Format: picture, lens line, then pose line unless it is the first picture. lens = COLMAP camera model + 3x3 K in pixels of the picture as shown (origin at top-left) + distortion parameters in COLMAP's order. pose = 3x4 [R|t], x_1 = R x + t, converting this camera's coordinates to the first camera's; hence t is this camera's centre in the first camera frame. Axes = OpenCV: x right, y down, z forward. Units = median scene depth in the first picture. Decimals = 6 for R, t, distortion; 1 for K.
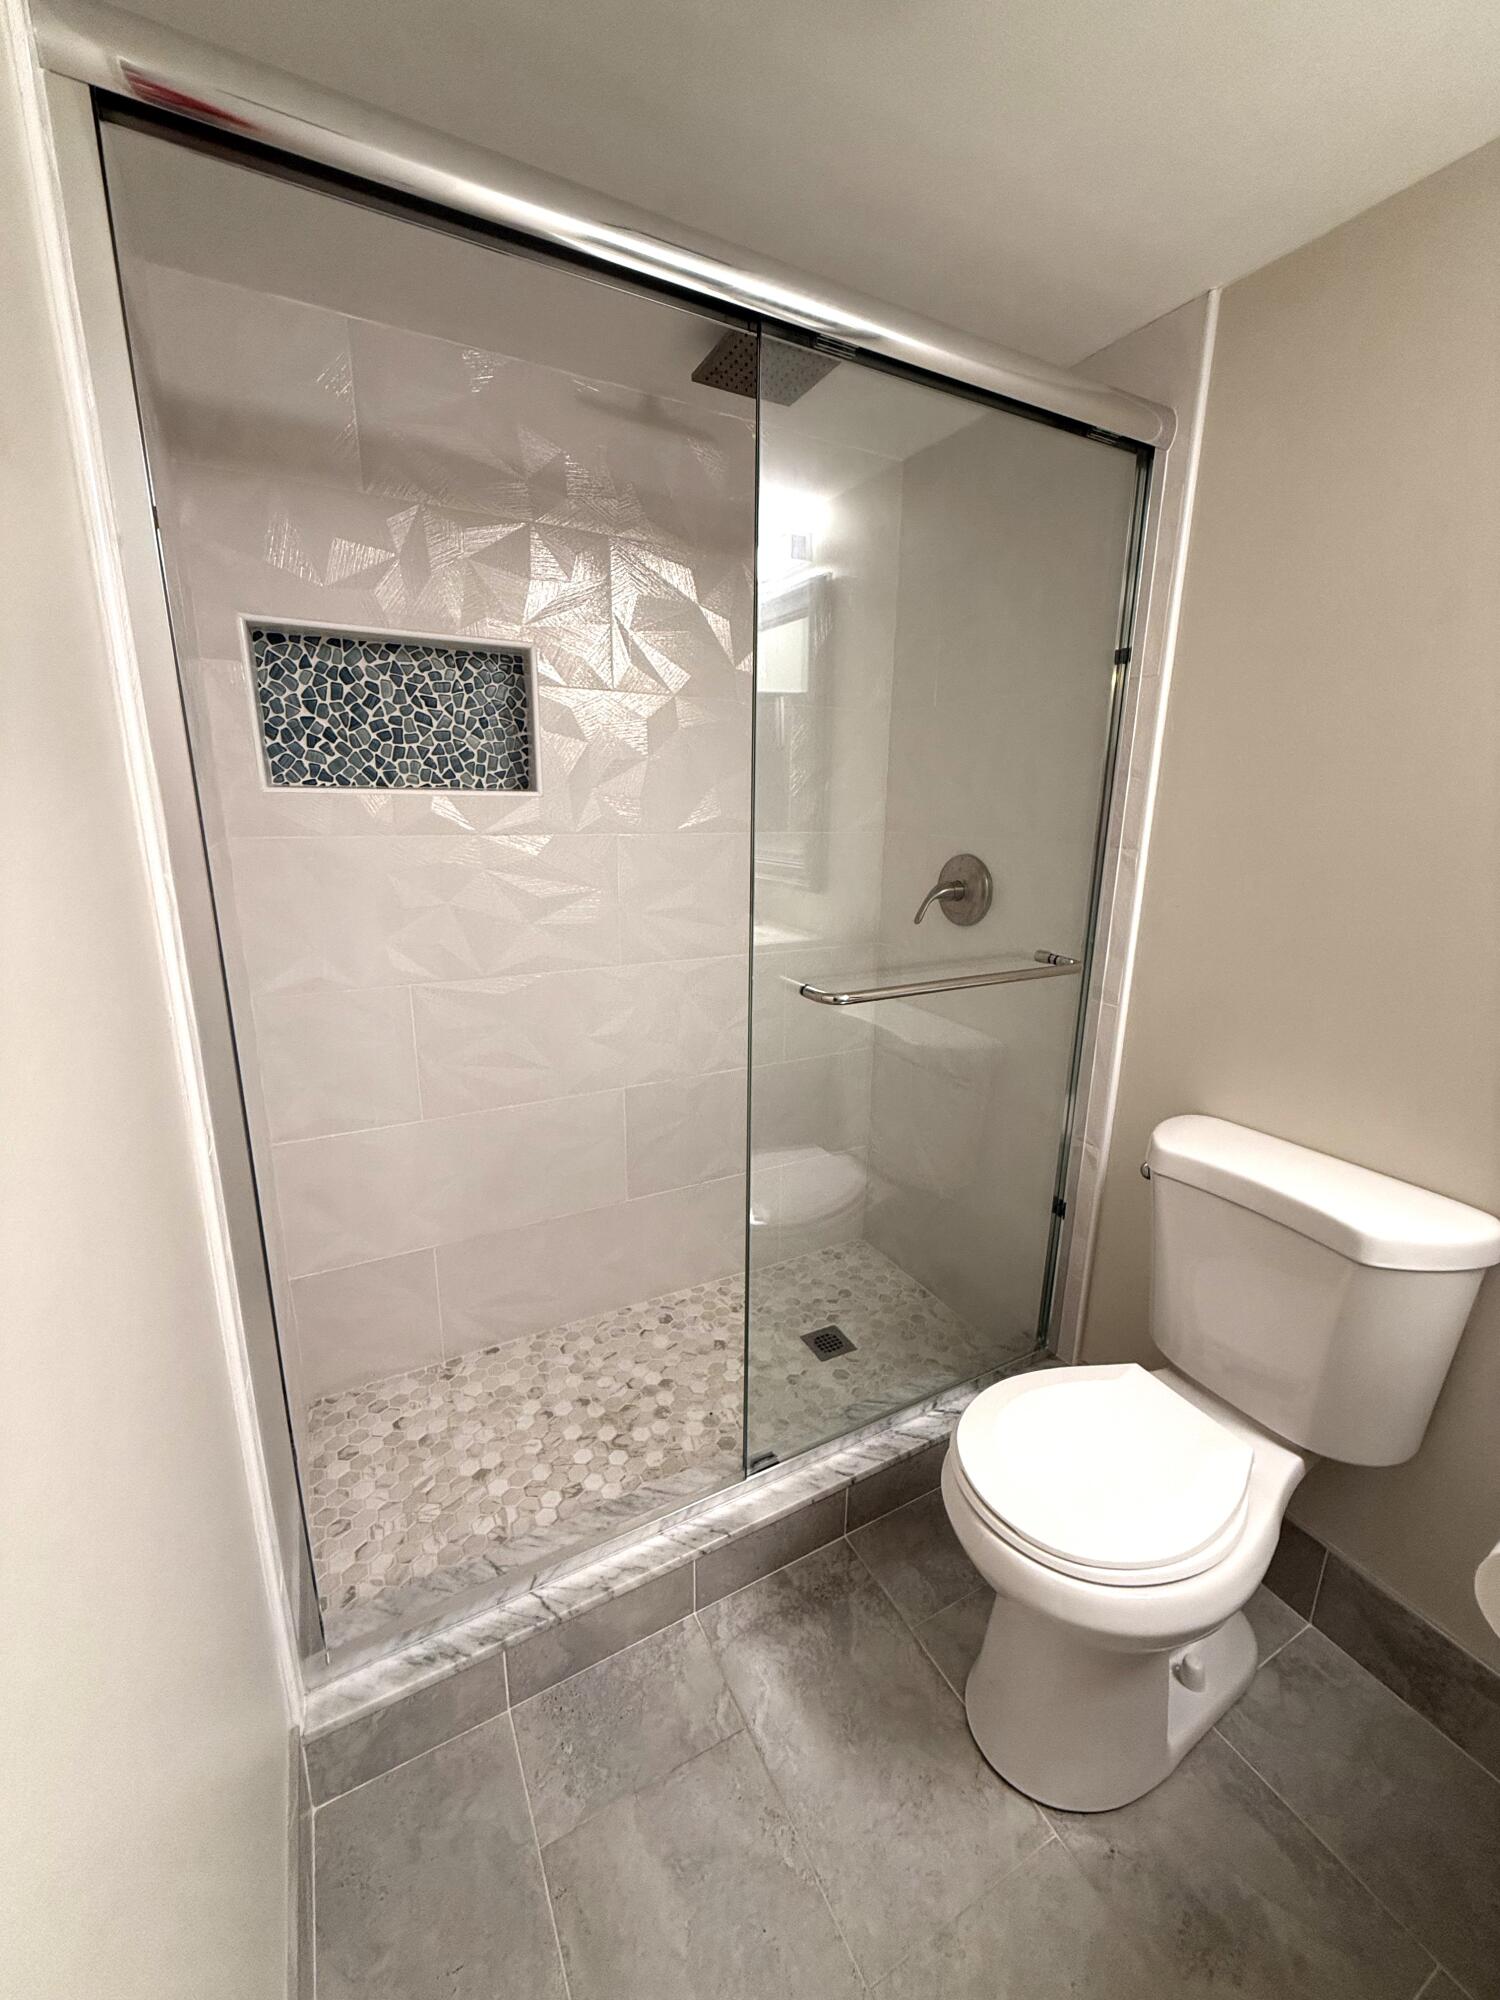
lens RADIAL K [[798.3, 0, 747.7], [0, 798.3, 998.0], [0, 0, 1]] dist [0.001578, 0.000027]
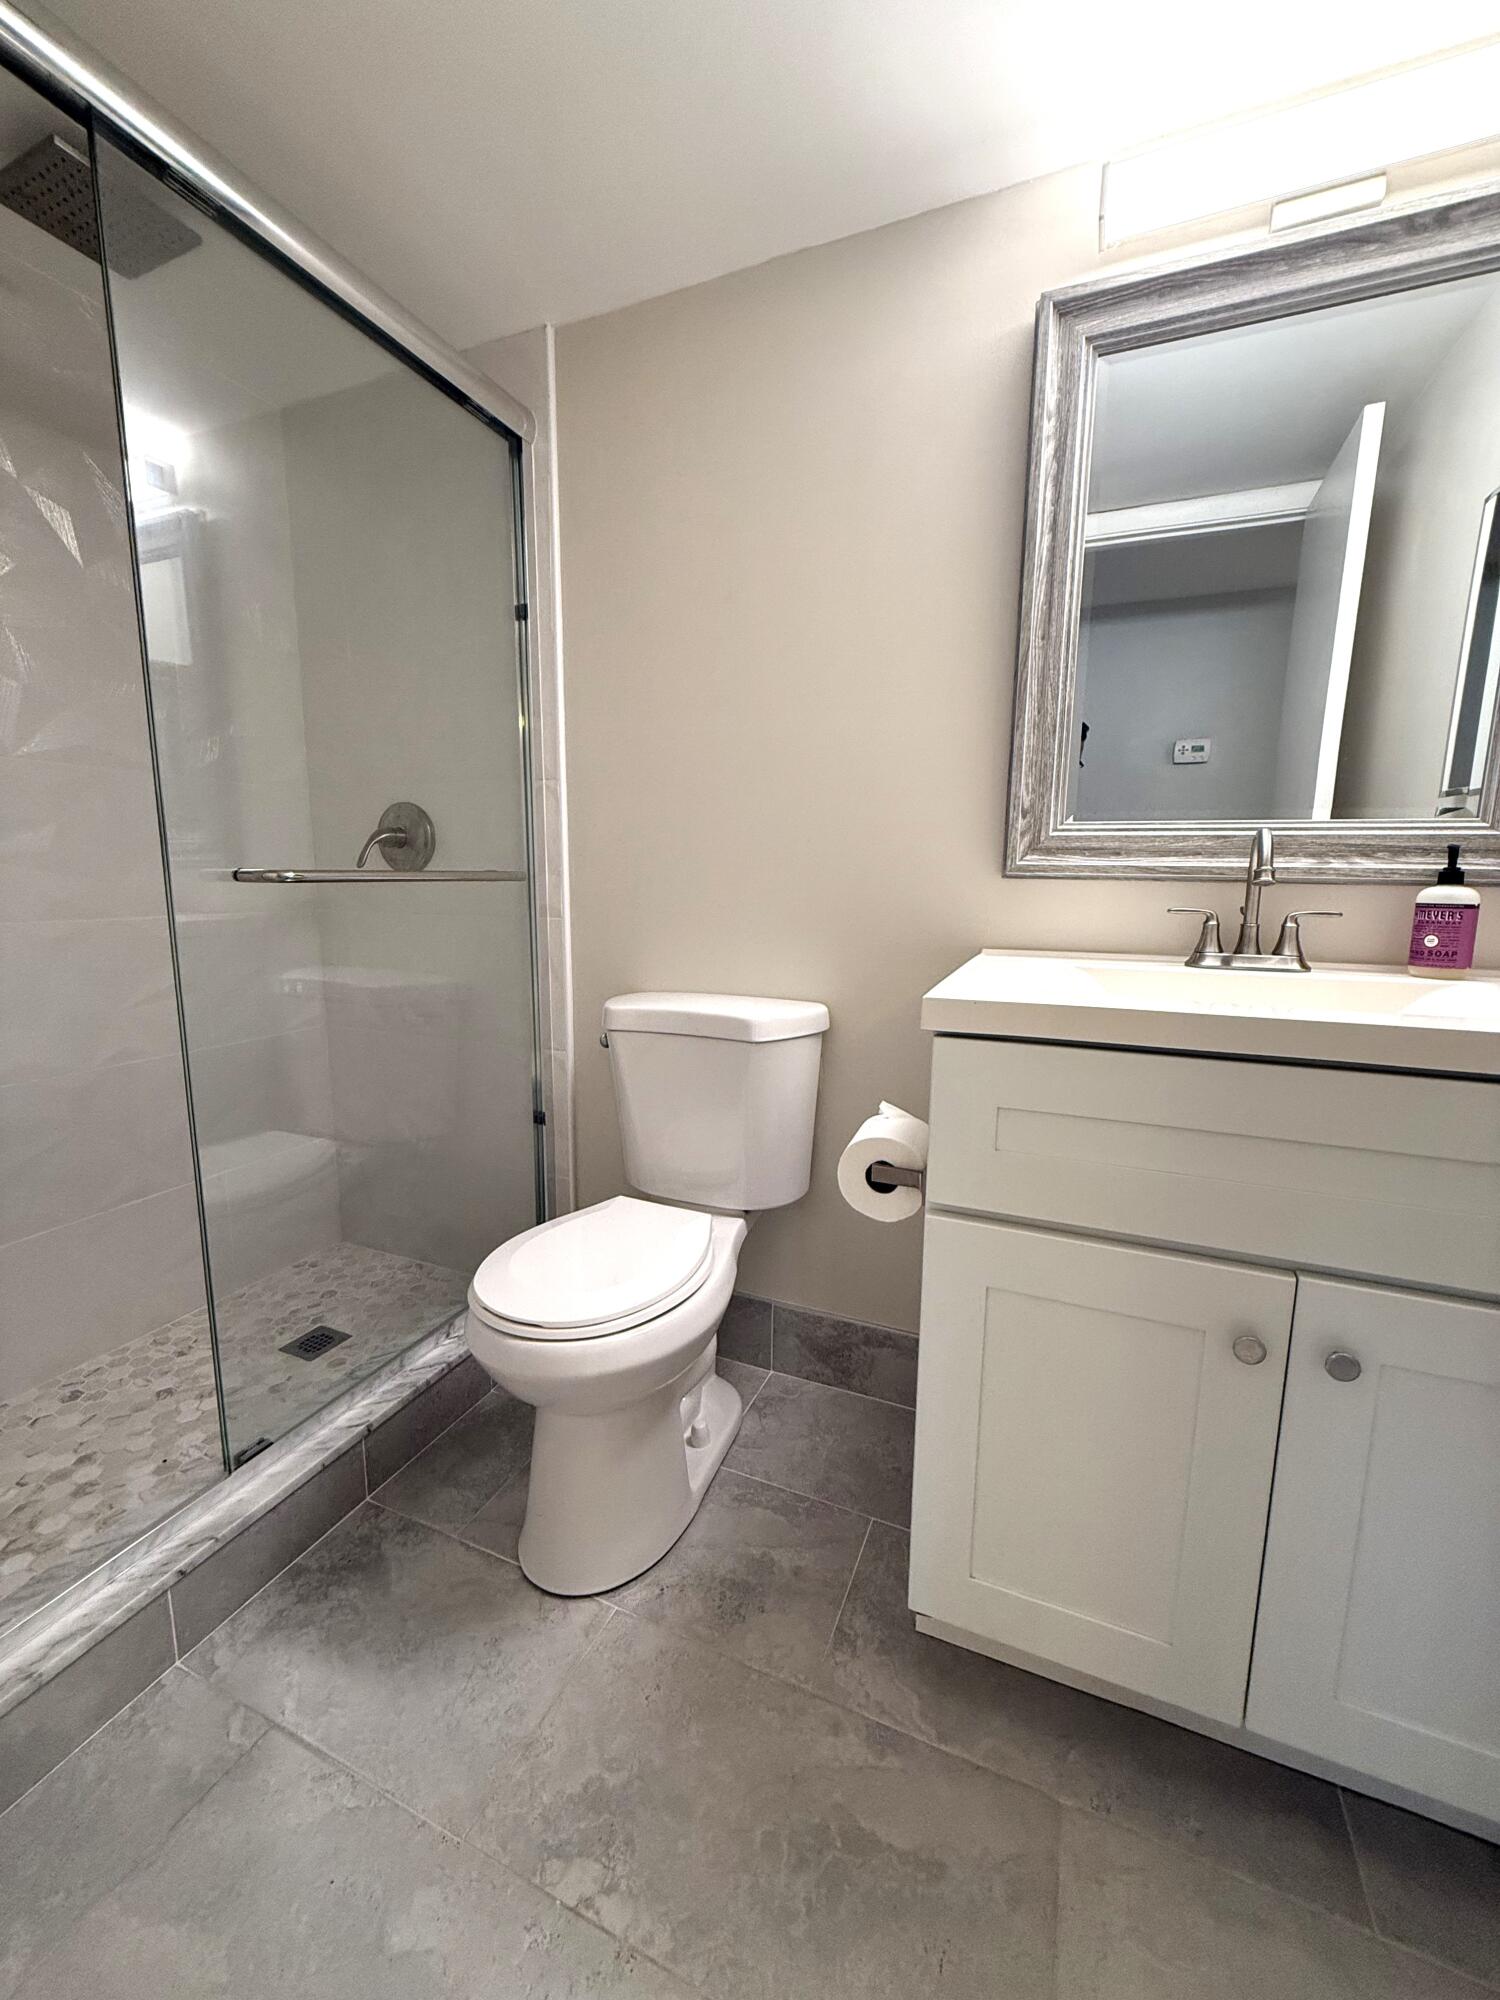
lens RADIAL K [[798.3, 0, 746.7], [0, 798.3, 999.3], [0, 0, 1]] dist [0.001578, 0.000027]
pose [[0.782486, -0.100393, 0.614521, -0.043582], [0.151925, 0.987872, -0.032064, 0.218549], [-0.603850, 0.118450, 0.788248, -0.042359]]
